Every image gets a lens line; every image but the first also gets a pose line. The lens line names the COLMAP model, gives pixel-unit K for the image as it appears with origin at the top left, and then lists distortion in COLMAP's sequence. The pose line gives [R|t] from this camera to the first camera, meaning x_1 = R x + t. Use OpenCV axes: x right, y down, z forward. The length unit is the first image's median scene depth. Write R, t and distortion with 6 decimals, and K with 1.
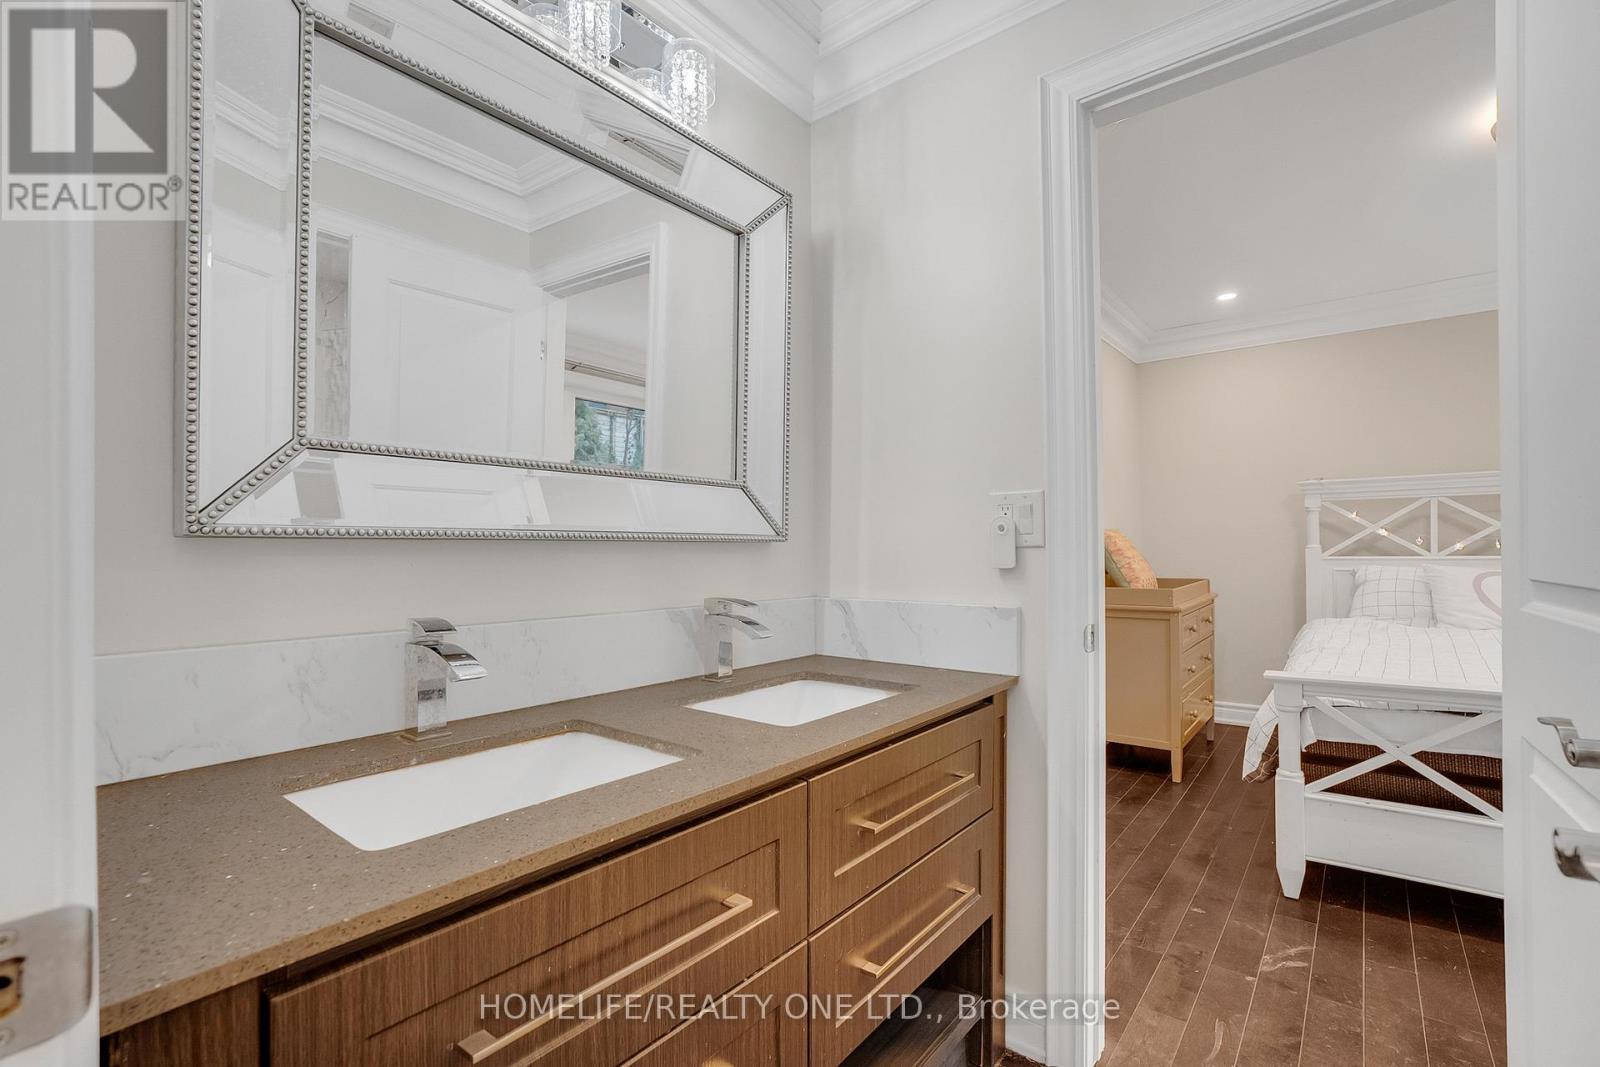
lens RADIAL K [[719.9, 0, 799.4], [0, 719.9, 542.3], [0, 0, 1]] dist [-0.040494, 0.004432]
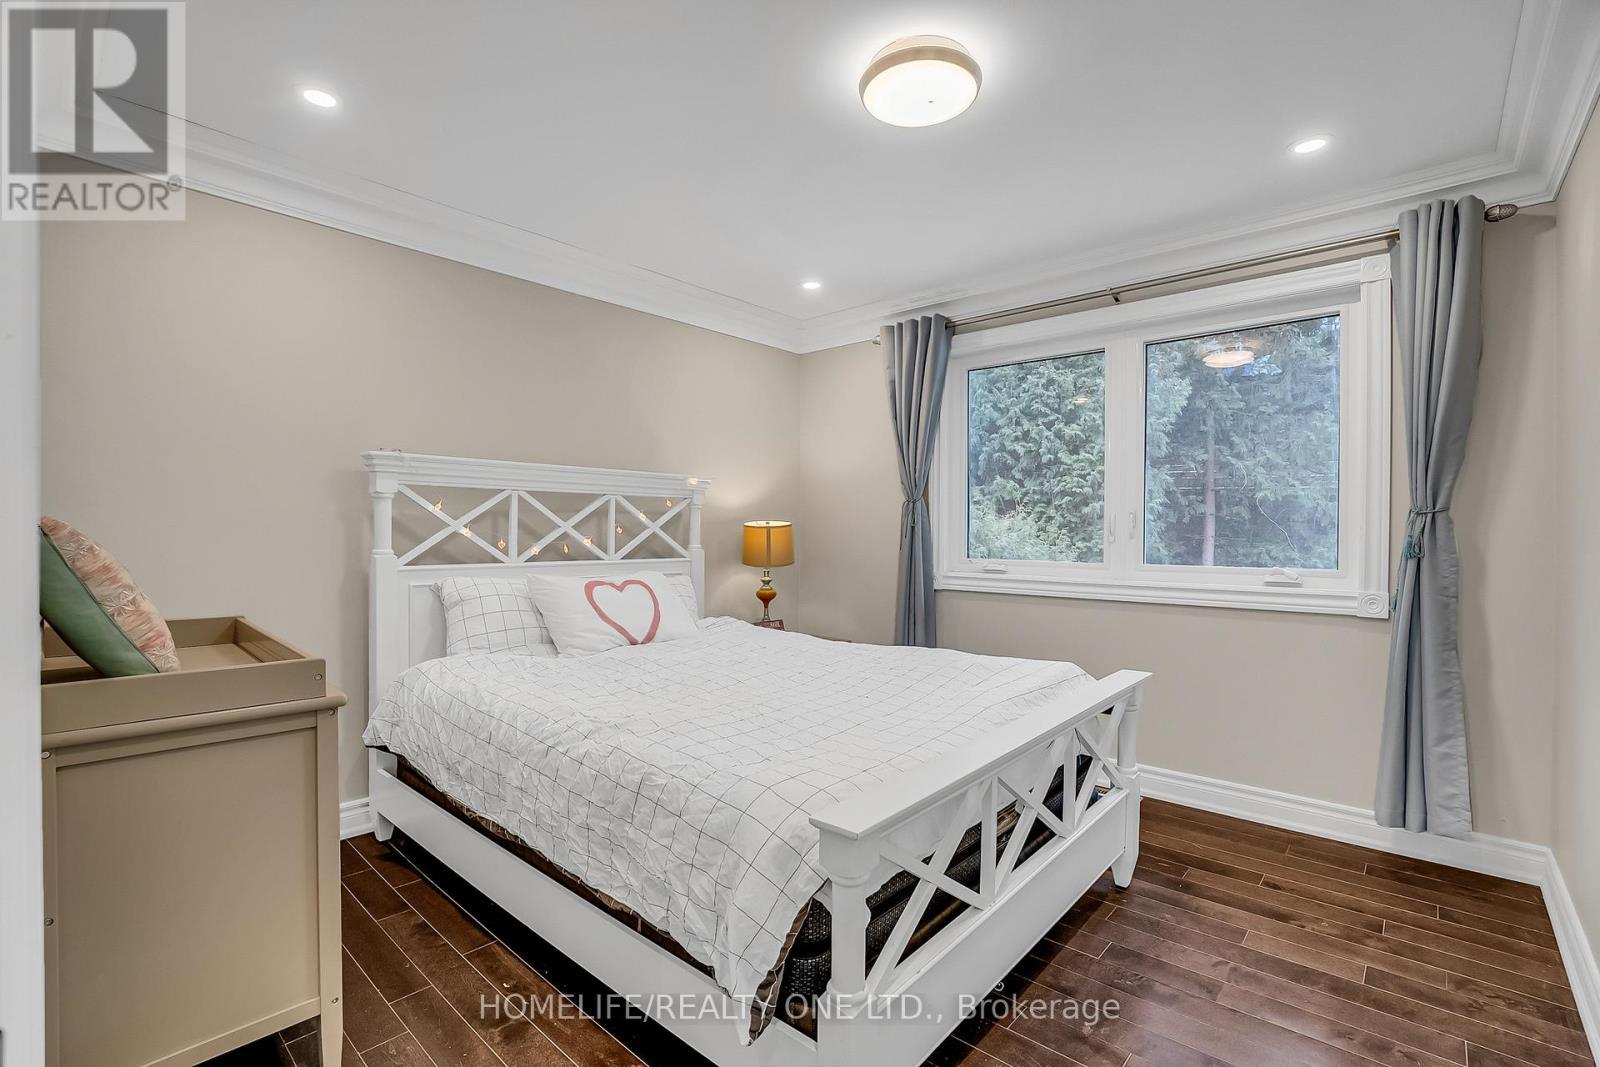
lens RADIAL K [[719.9, 0, 784.9], [0, 719.9, 539.9], [0, 0, 1]] dist [-0.040494, 0.004432]
pose [[0.066335, 0.003808, 0.997790, 0.093292], [-0.016319, 0.999863, -0.002731, -0.010152], [-0.997664, -0.016102, 0.066388, 0.619386]]
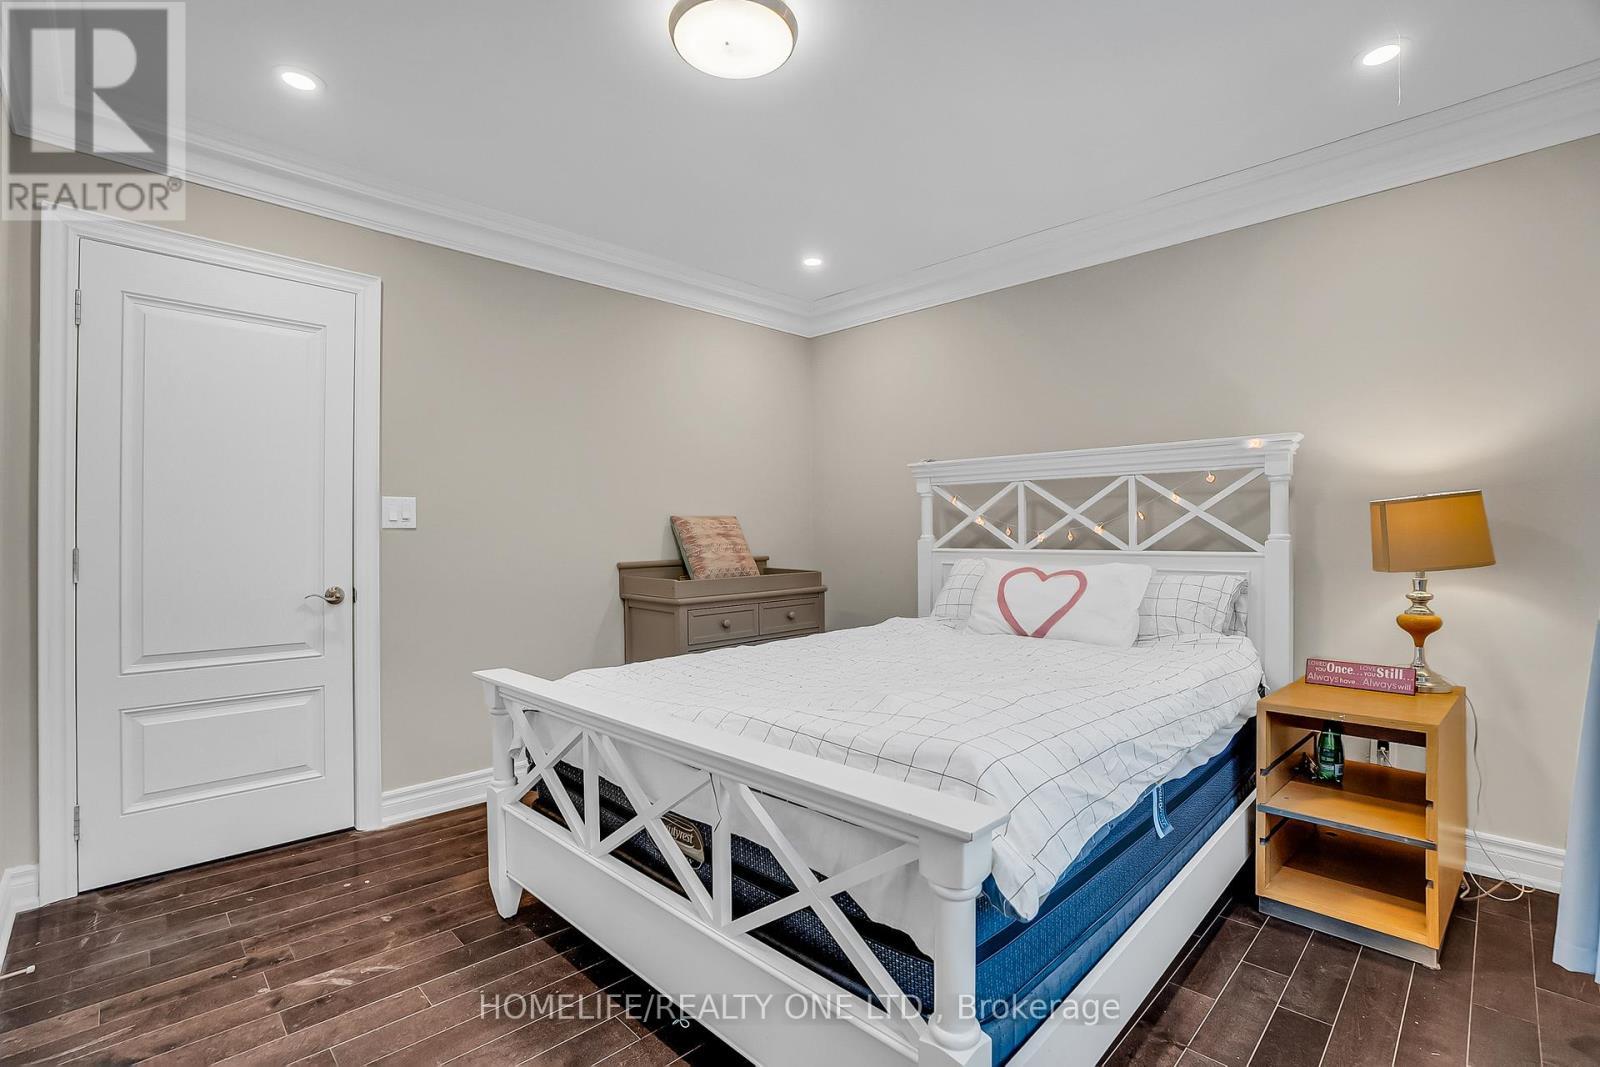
lens RADIAL K [[719.9, 0, 801.3], [0, 719.9, 527.1], [0, 0, 1]] dist [-0.040494, 0.004432]
pose [[0.993979, 0.007792, -0.109297, 0.716547], [-0.006959, 0.999944, 0.008002, -0.012833], [0.109353, -0.007193, 0.993977, 0.064992]]
